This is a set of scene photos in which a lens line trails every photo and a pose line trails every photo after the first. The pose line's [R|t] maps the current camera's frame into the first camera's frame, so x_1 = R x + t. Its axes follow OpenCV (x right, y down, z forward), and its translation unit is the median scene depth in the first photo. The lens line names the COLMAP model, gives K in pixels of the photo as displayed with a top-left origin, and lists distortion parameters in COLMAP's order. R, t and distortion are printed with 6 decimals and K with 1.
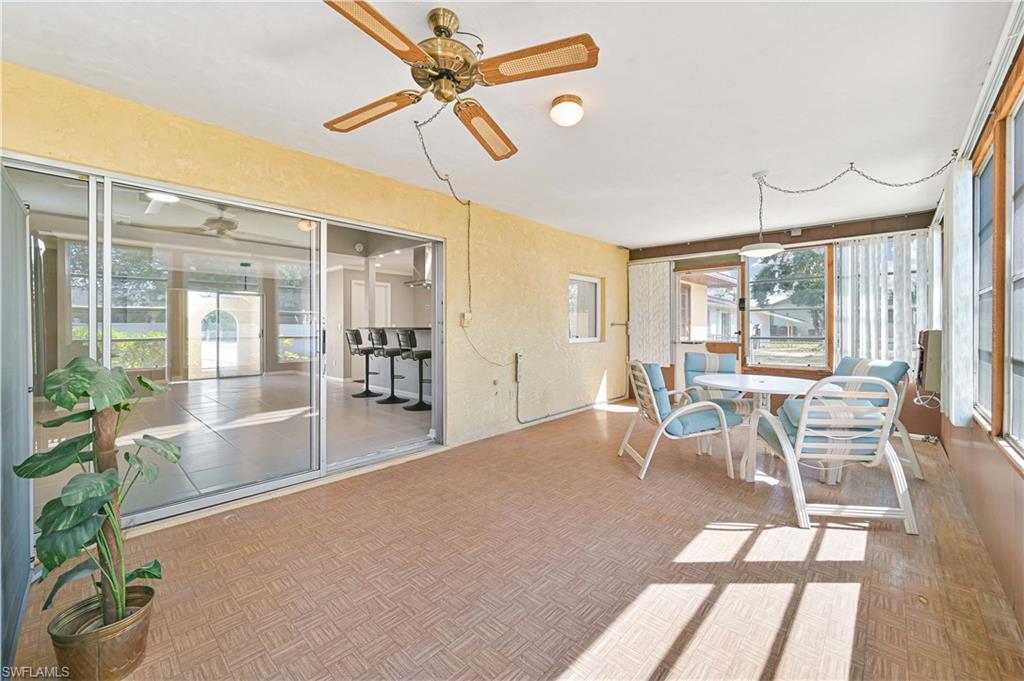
lens RADIAL K [[402.0, 0, 512.3], [0, 402.0, 332.6], [0, 0, 1]] dist [-0.001891, -0.000168]
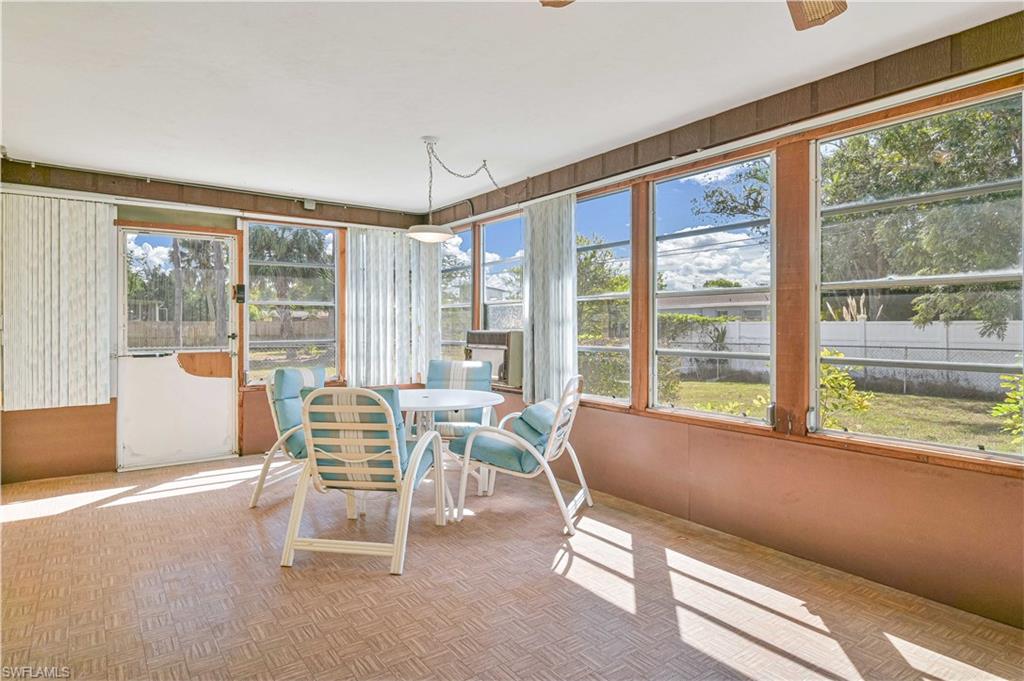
lens RADIAL K [[595.5, 0, 512.2], [0, 595.5, 330.6], [0, 0, 1]] dist [0.004078, 0.000061]
pose [[0.198499, -0.011557, 0.980033, -0.586530], [0.011463, 0.999889, 0.009469, -0.024461], [-0.980034, 0.009354, 0.198610, 0.676632]]
